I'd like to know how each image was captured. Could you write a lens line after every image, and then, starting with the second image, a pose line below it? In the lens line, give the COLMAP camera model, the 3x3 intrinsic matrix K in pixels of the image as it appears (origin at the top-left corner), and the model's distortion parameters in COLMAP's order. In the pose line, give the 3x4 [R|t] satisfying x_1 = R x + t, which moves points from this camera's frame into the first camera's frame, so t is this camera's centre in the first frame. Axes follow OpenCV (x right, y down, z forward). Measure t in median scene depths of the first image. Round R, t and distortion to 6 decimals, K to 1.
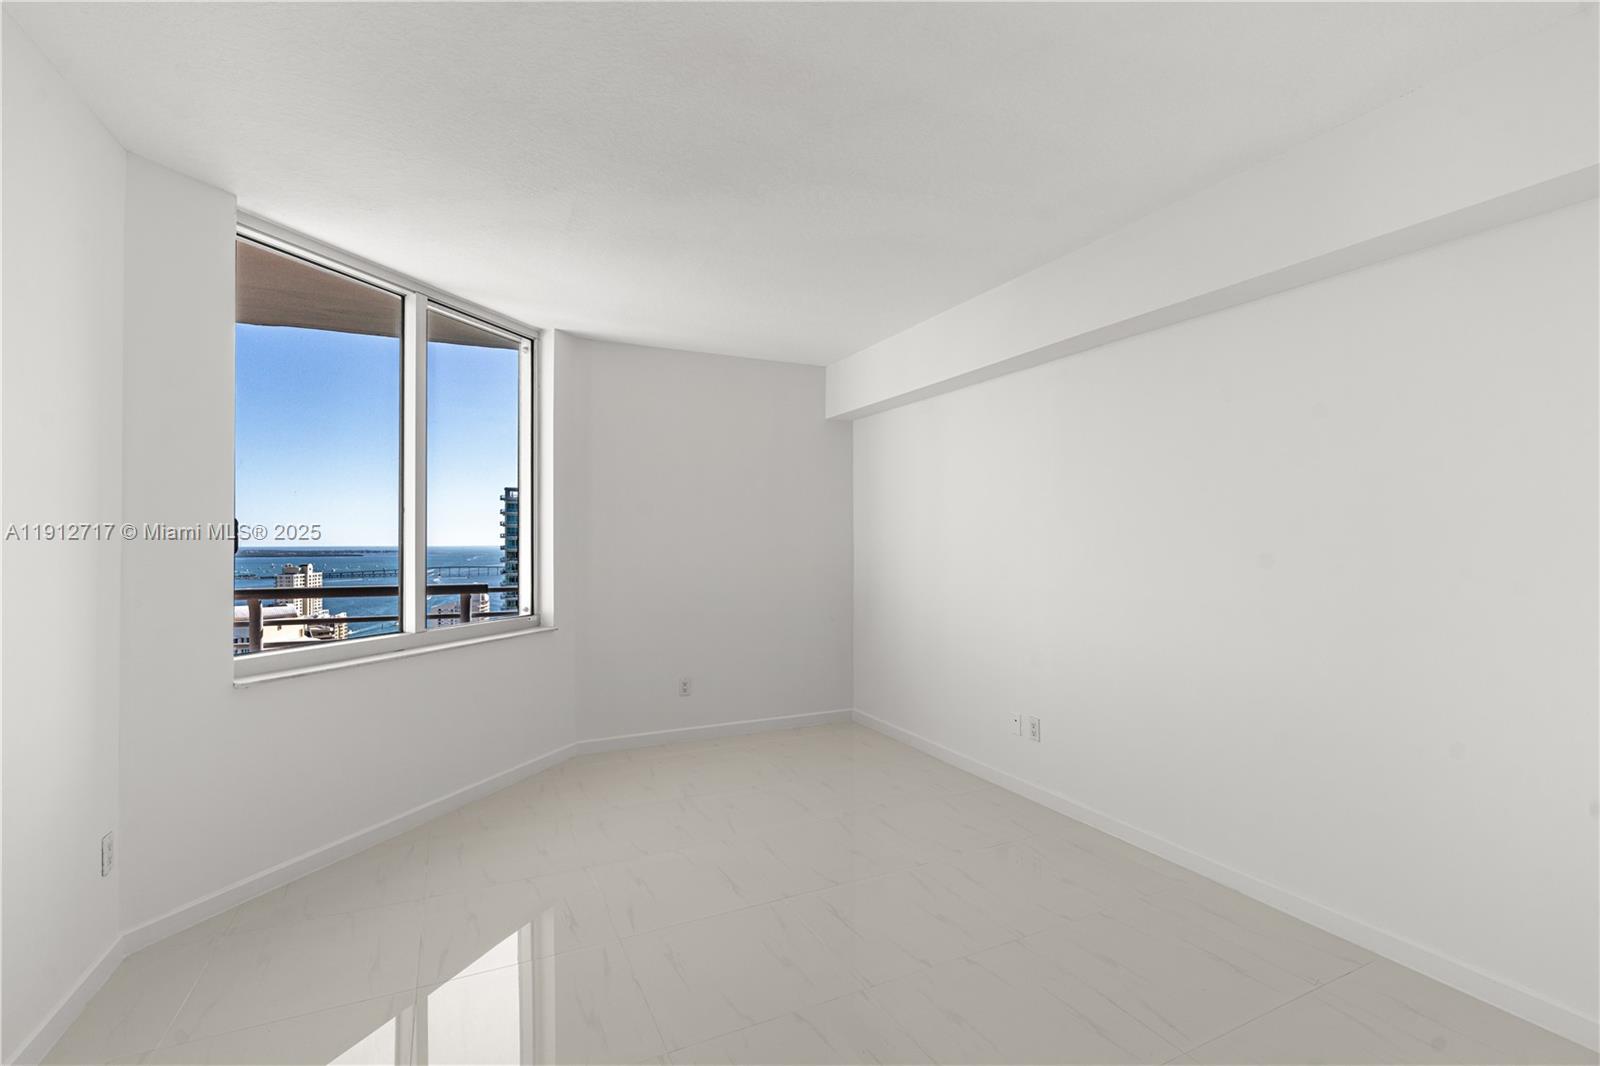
lens RADIAL K [[719.0, 0, 806.7], [0, 719.0, 530.2], [0, 0, 1]] dist [-0.008782, 0.000387]
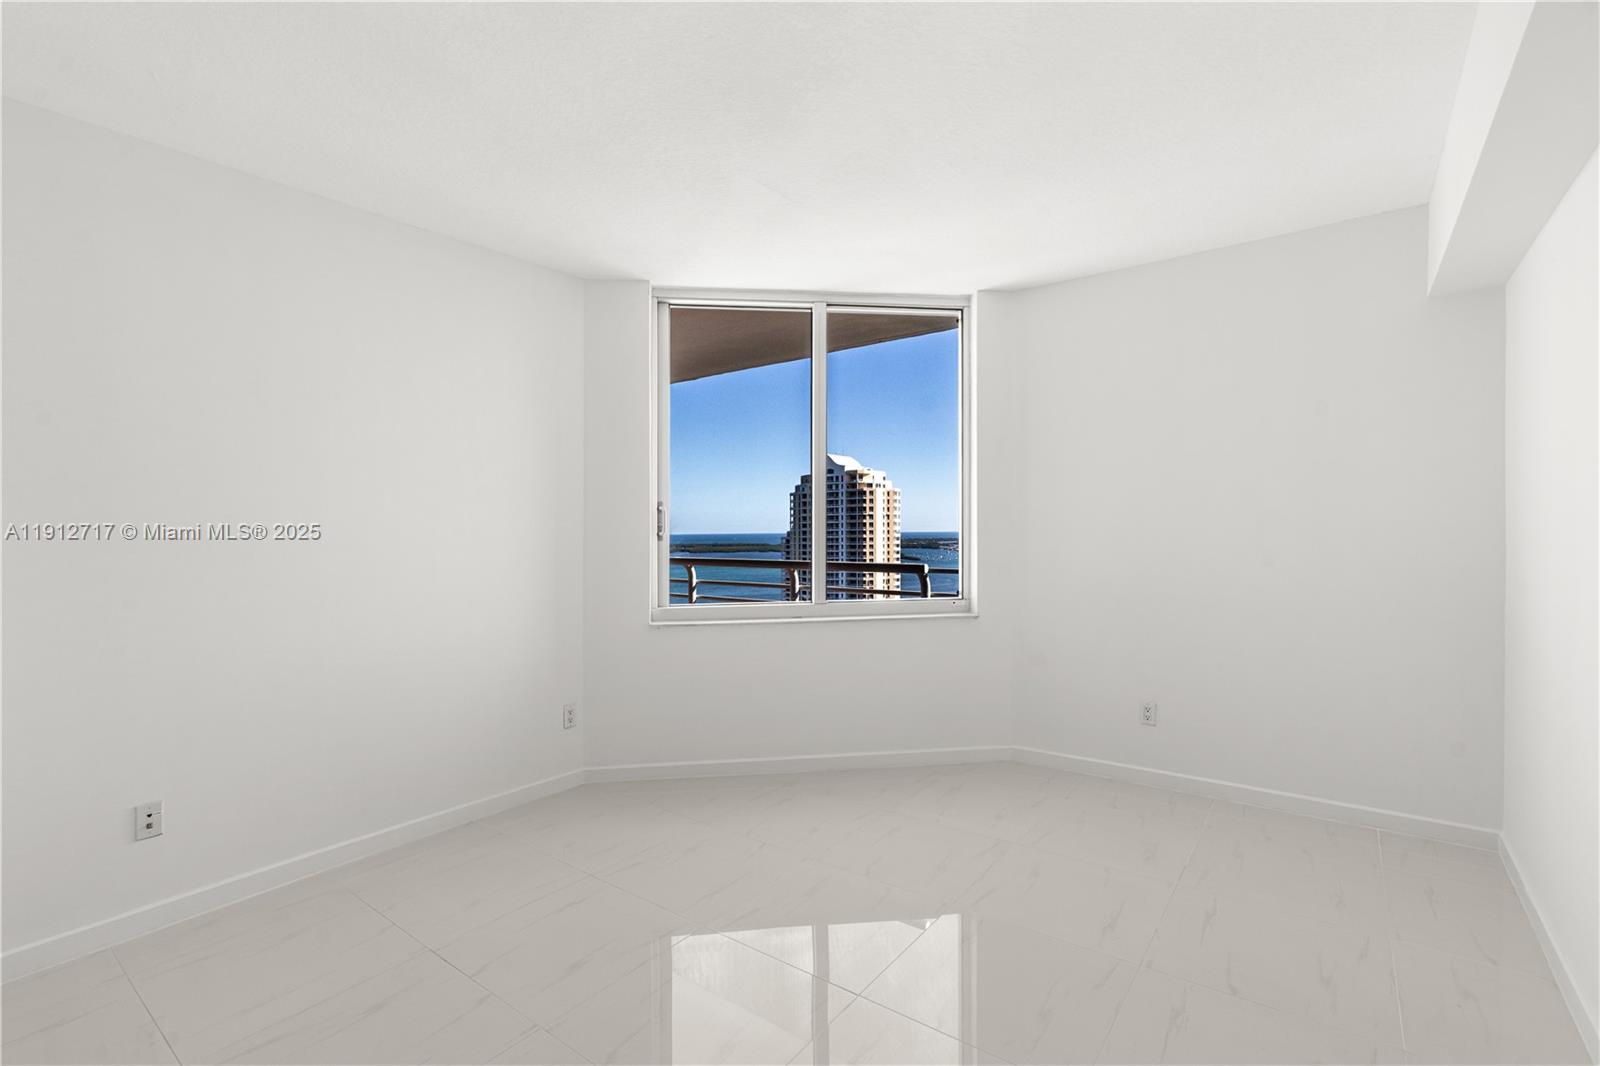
lens RADIAL K [[719.0, 0, 806.7], [0, 719.0, 530.2], [0, 0, 1]] dist [-0.008782, 0.000387]
pose [[0.446475, -0.001564, -0.894795, 0.433361], [0.022346, 0.999706, 0.009403, 0.014914], [0.894517, -0.024193, 0.446379, 0.447979]]
